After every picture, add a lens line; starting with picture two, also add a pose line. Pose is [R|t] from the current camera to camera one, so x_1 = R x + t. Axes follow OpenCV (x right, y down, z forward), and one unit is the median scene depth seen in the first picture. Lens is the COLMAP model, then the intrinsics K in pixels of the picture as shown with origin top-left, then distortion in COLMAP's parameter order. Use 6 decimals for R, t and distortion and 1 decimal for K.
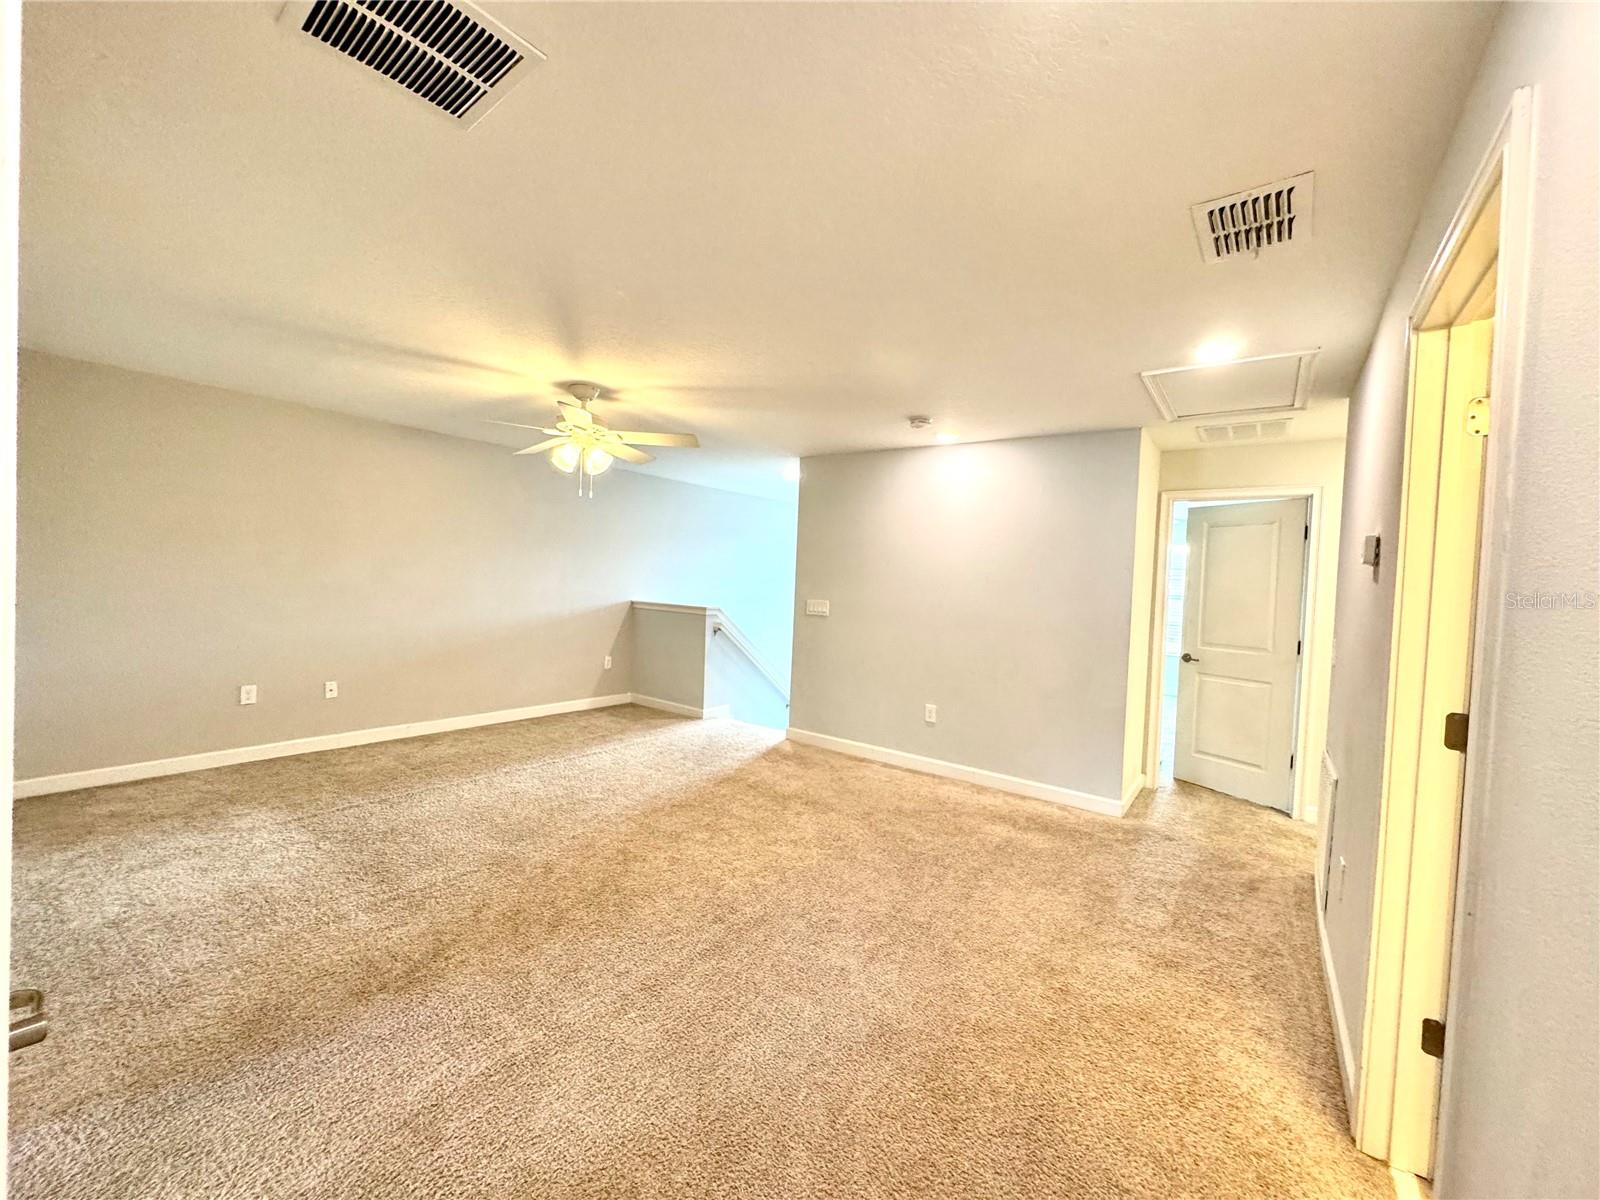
lens RADIAL K [[638.2, 0, 799.1], [0, 638.2, 598.6], [0, 0, 1]] dist [-0.002209, 0.000279]
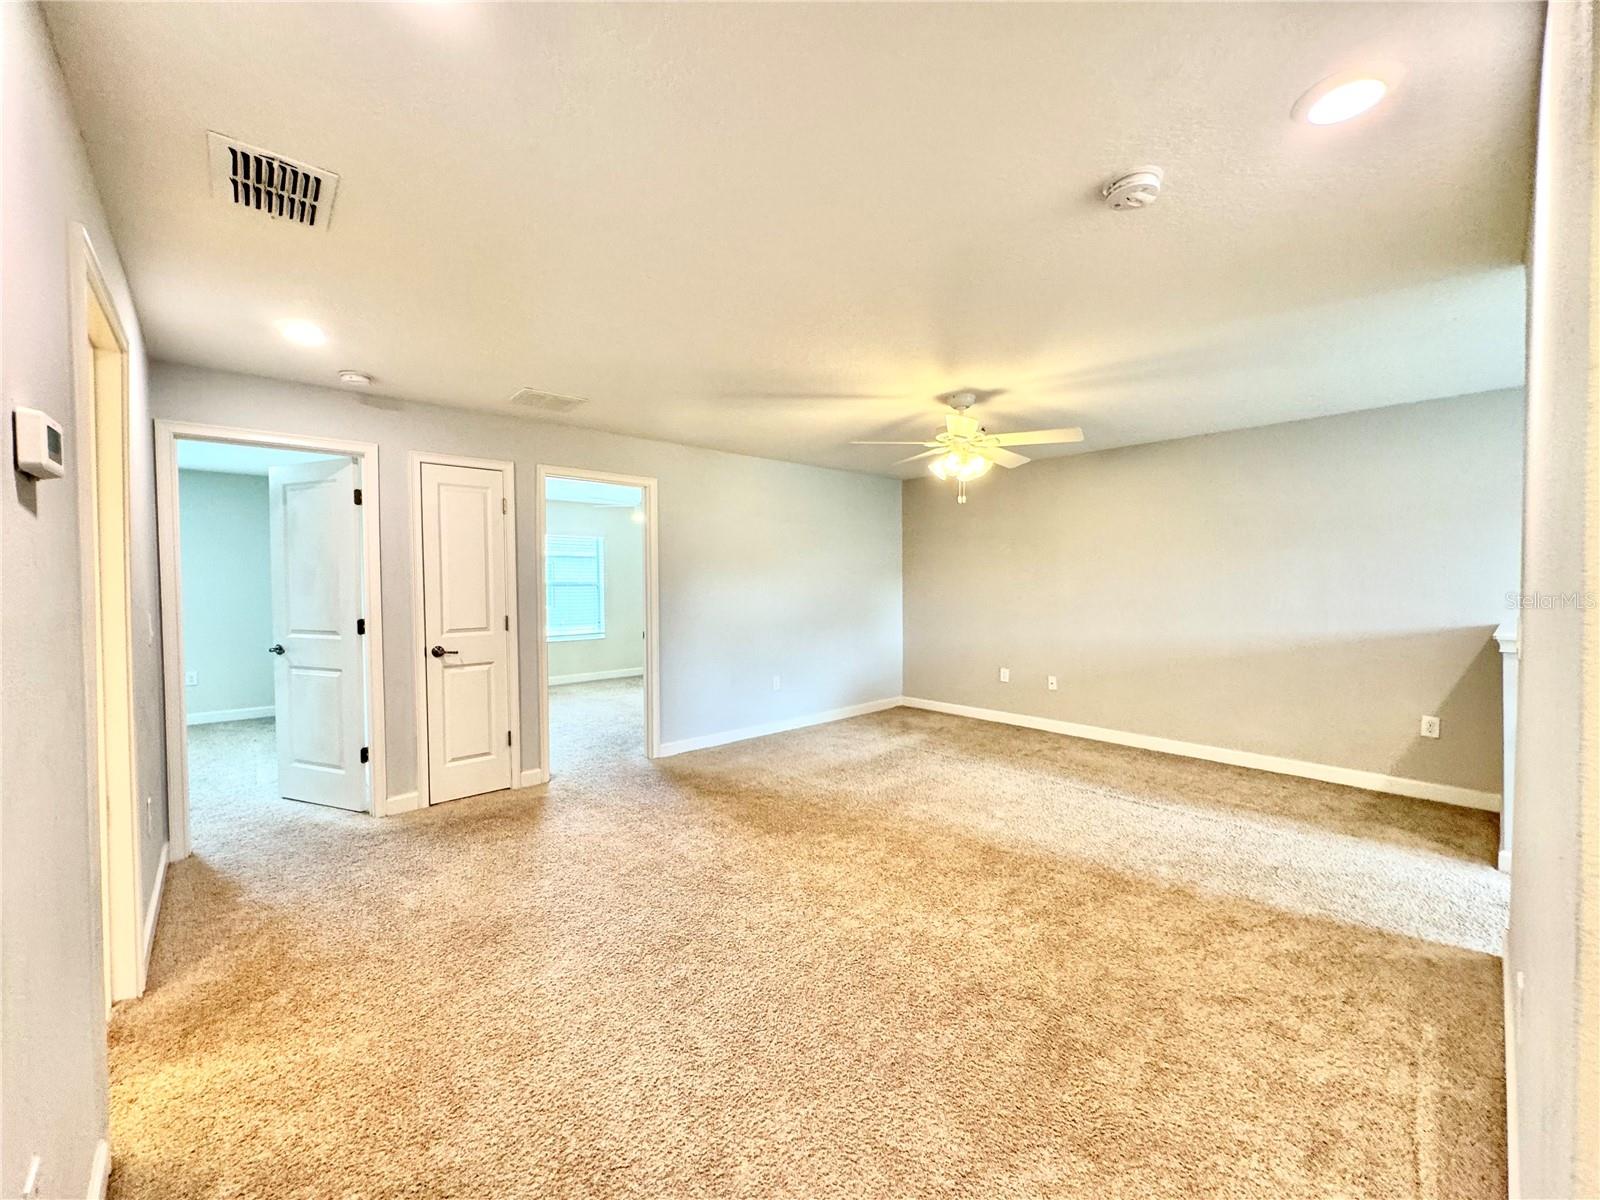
lens RADIAL K [[638.2, 0, 799.1], [0, 638.2, 598.6], [0, 0, 1]] dist [-0.002209, 0.000279]
pose [[-0.193431, -0.017733, -0.980954, 0.567186], [-0.035214, 0.999318, -0.011121, 0.011405], [0.980482, 0.032392, -0.193924, 0.753374]]
